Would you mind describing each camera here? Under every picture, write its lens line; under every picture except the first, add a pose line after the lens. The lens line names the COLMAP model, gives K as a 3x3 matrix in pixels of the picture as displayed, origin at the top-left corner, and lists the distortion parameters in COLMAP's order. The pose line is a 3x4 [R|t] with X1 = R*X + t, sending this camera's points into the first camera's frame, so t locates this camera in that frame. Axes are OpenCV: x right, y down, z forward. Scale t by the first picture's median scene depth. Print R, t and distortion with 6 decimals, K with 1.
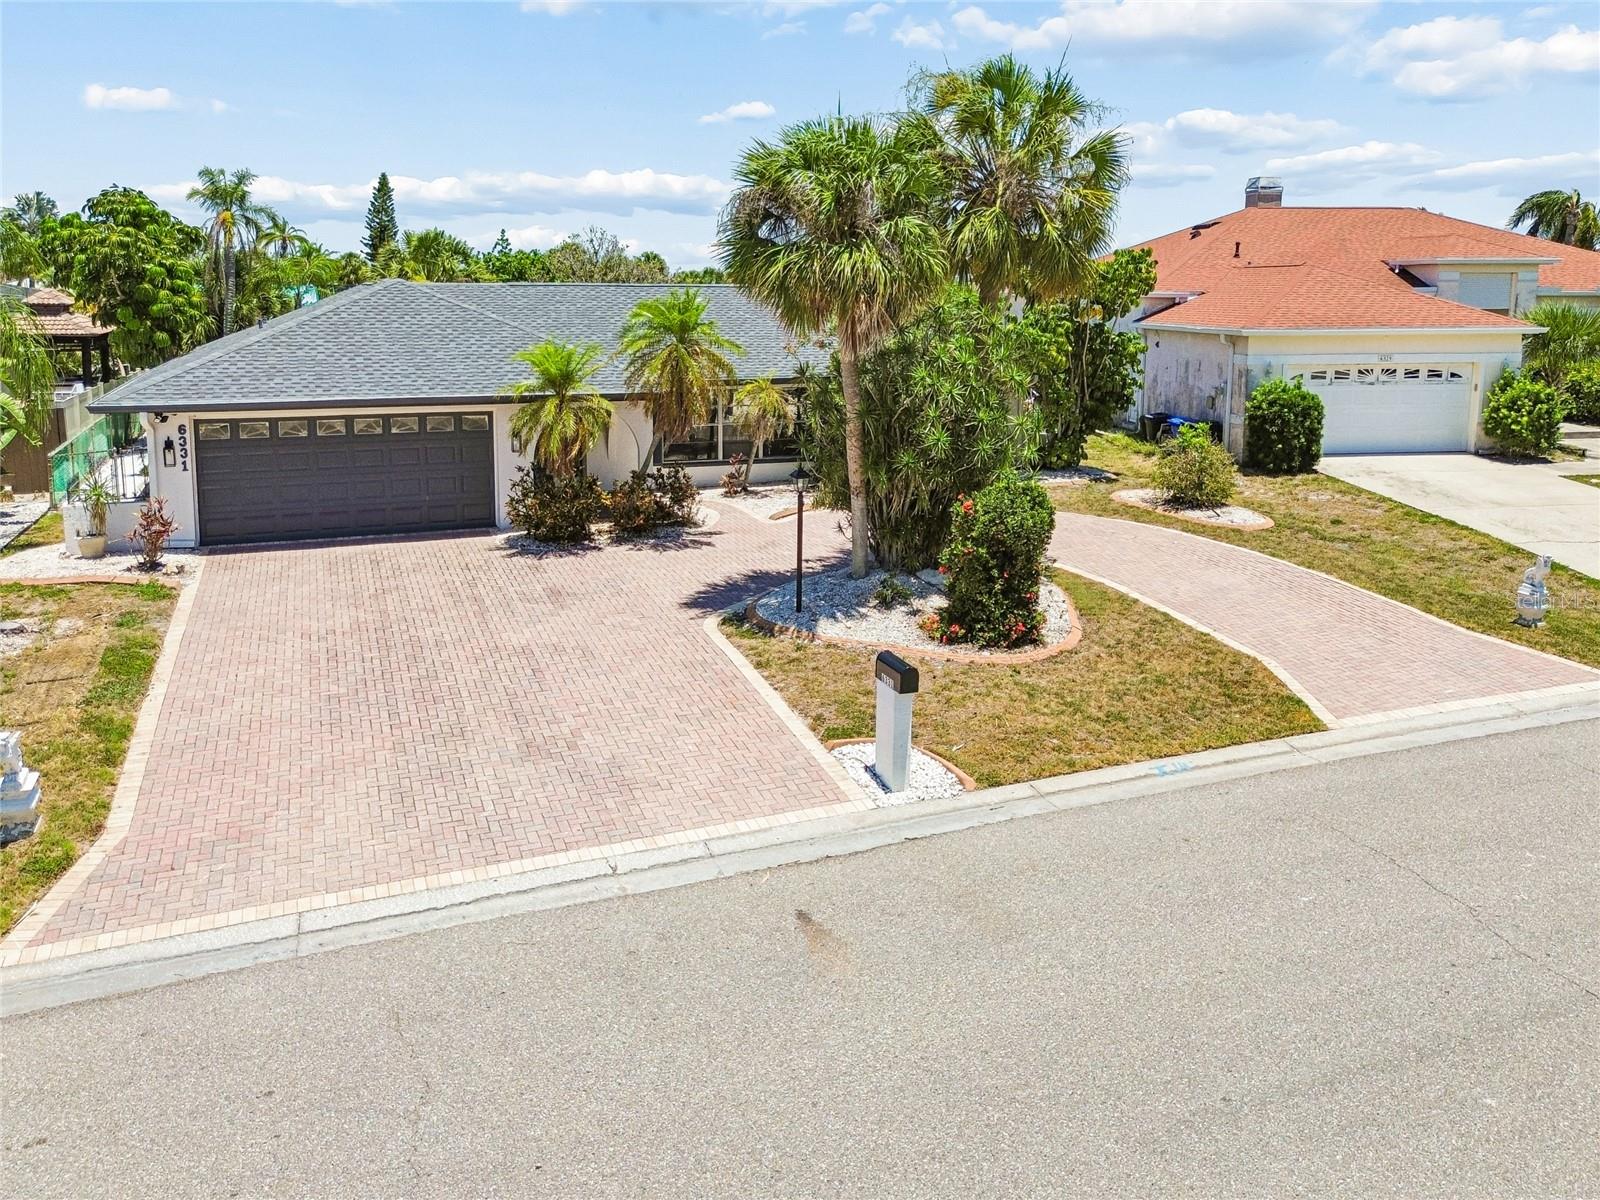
lens RADIAL K [[1120.9, 0, 772.0], [0, 1120.9, 475.3], [0, 0, 1]] dist [0.052395, -0.050535]
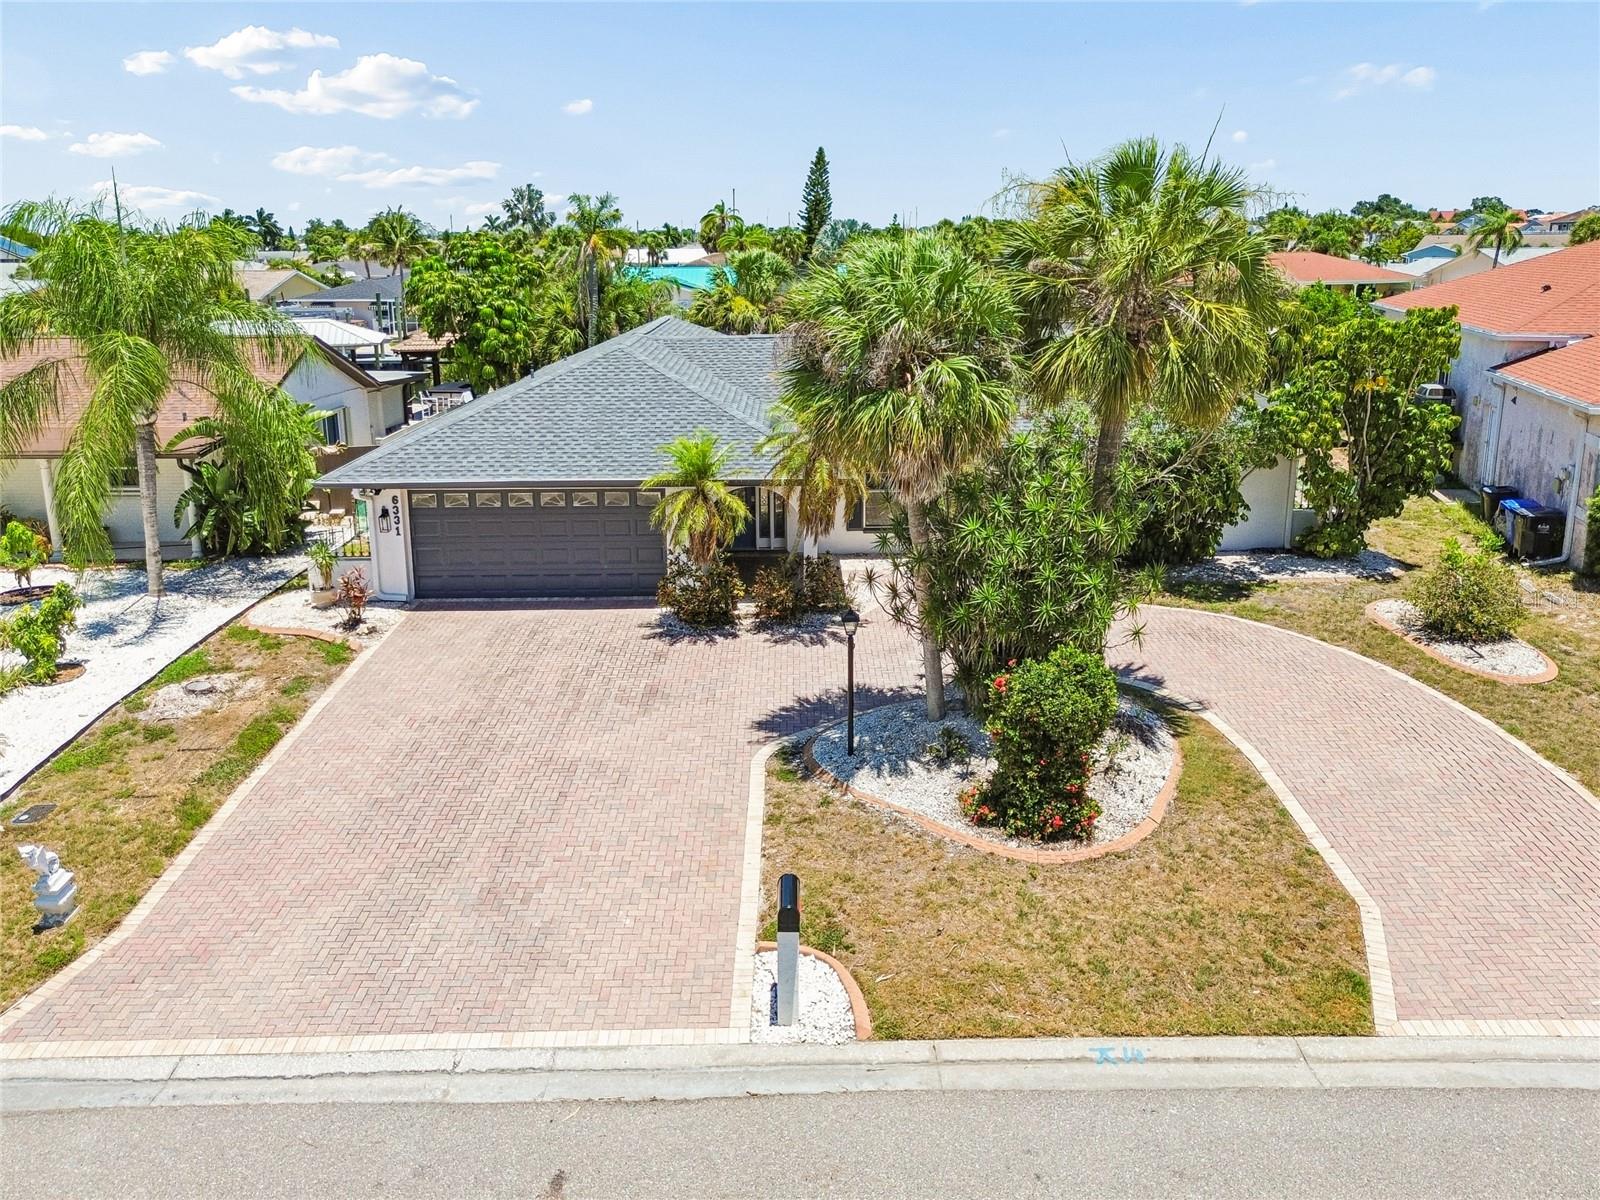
lens RADIAL K [[1104.9, 0, 797.3], [0, 1104.9, 518.8], [0, 0, 1]] dist [0.051343, -0.045901]
pose [[0.935160, 0.069734, -0.347295, 0.249373], [-0.043001, 0.995529, 0.084106, -0.132926], [0.351607, -0.063718, 0.933977, 0.091536]]
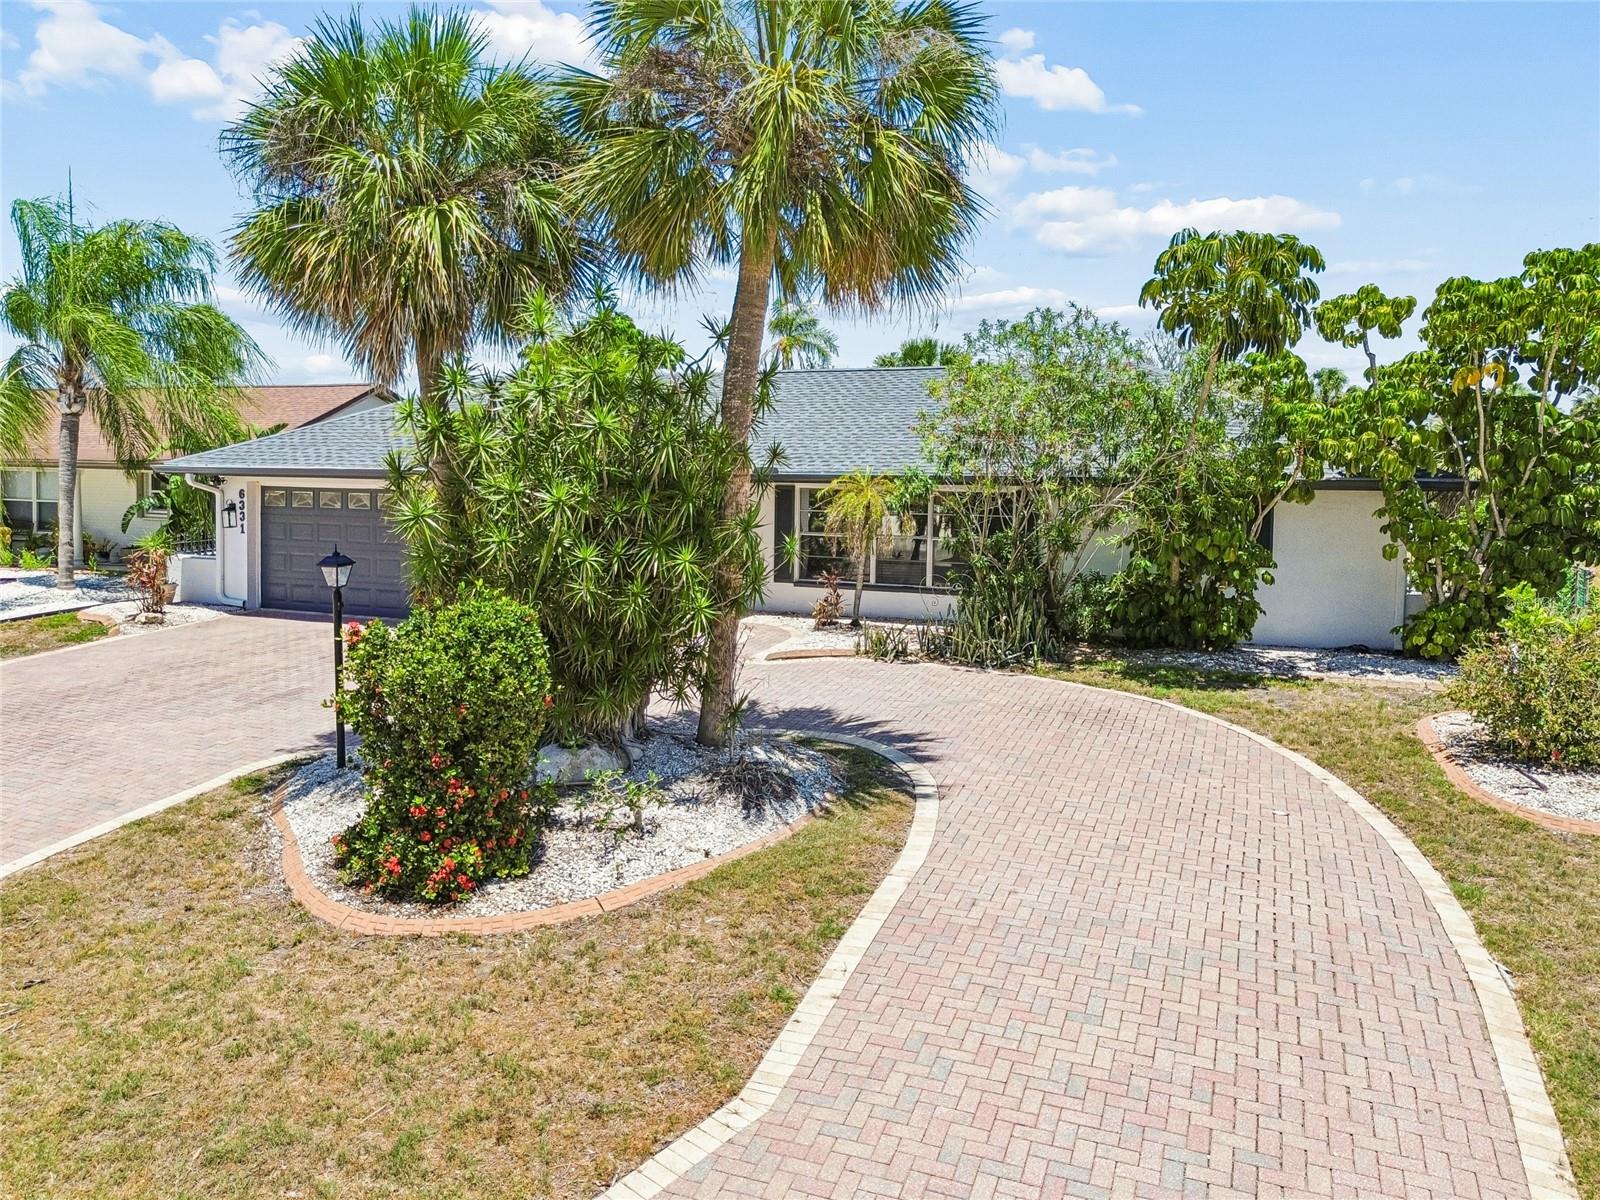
lens RADIAL K [[1120.9, 0, 772.0], [0, 1120.9, 475.3], [0, 0, 1]] dist [0.052395, -0.050535]
pose [[0.739353, 0.020212, -0.673014, 0.563170], [-0.106510, 0.990475, -0.087262, -0.018039], [0.664840, 0.136200, 0.734464, 0.543193]]
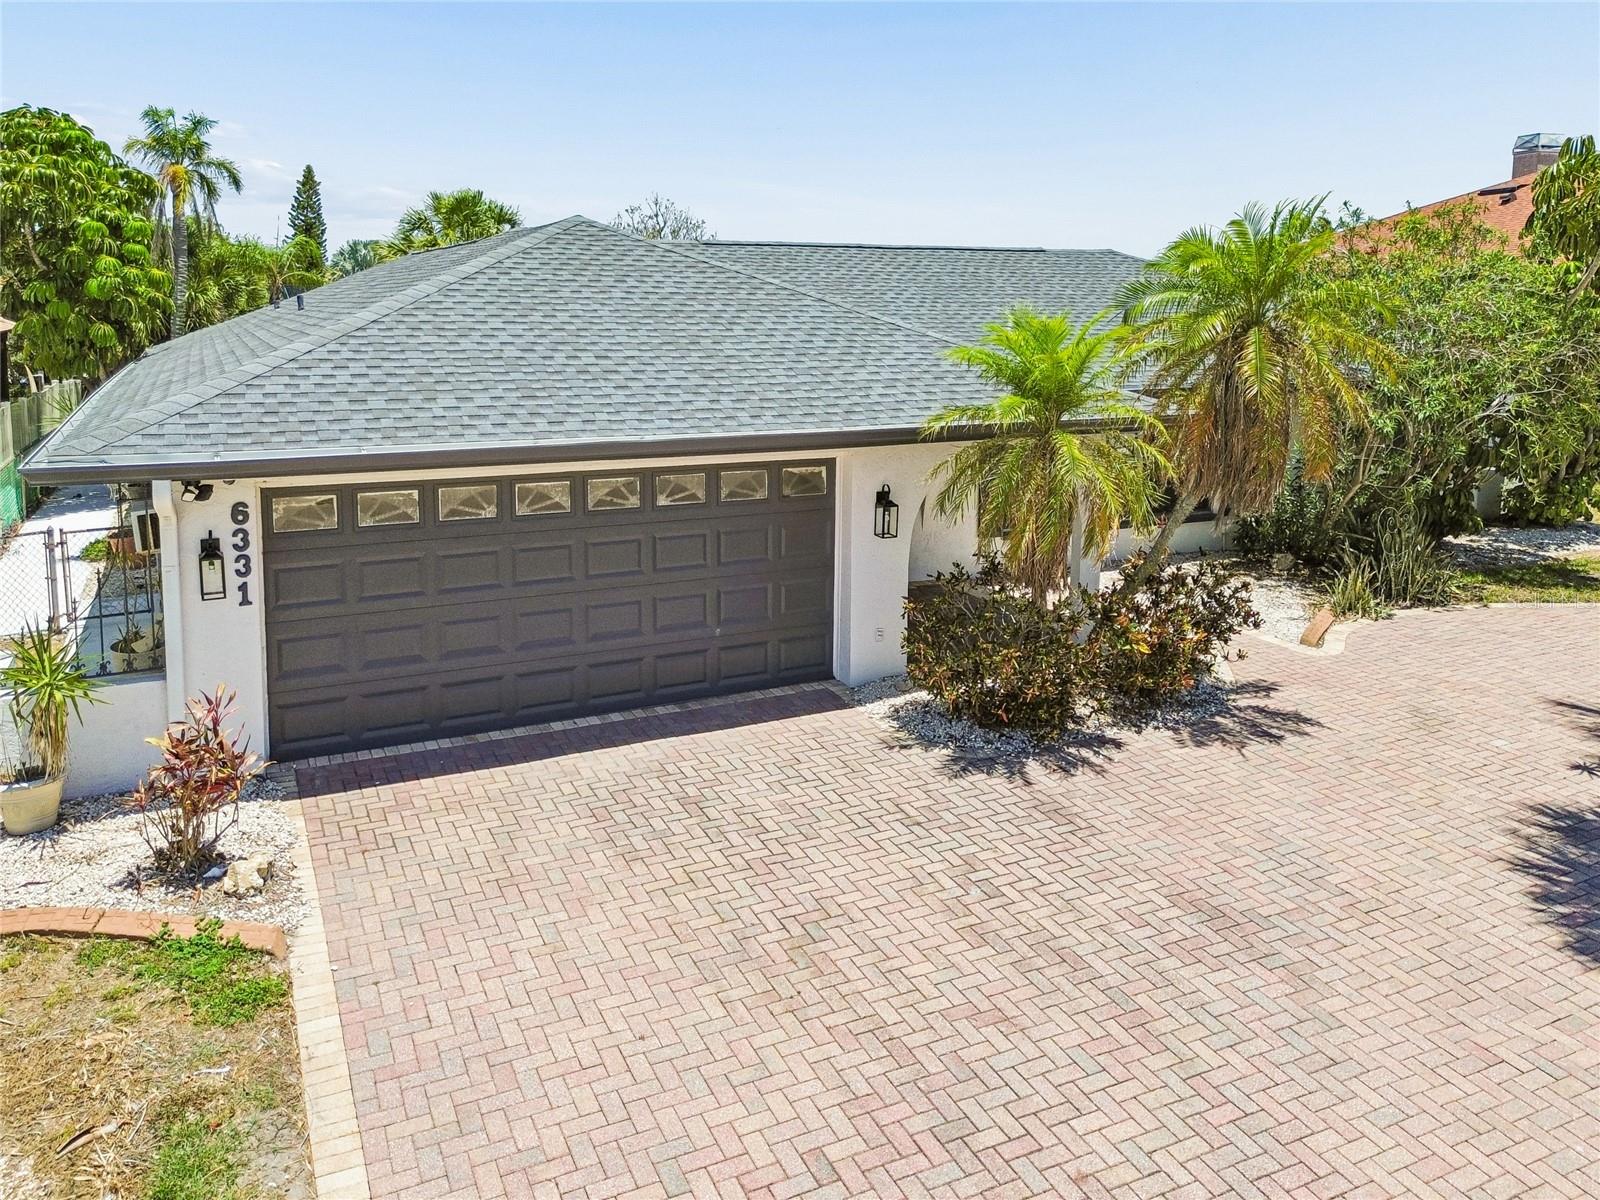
lens RADIAL K [[1166.6, 0, 801.7], [0, 1166.6, 466.9], [0, 0, 1]] dist [0.028719, -0.004296]
pose [[0.997030, -0.008762, 0.076520, -0.335373], [0.010325, 0.999745, -0.020061, -0.046854], [-0.076324, 0.020791, 0.996866, 0.522743]]
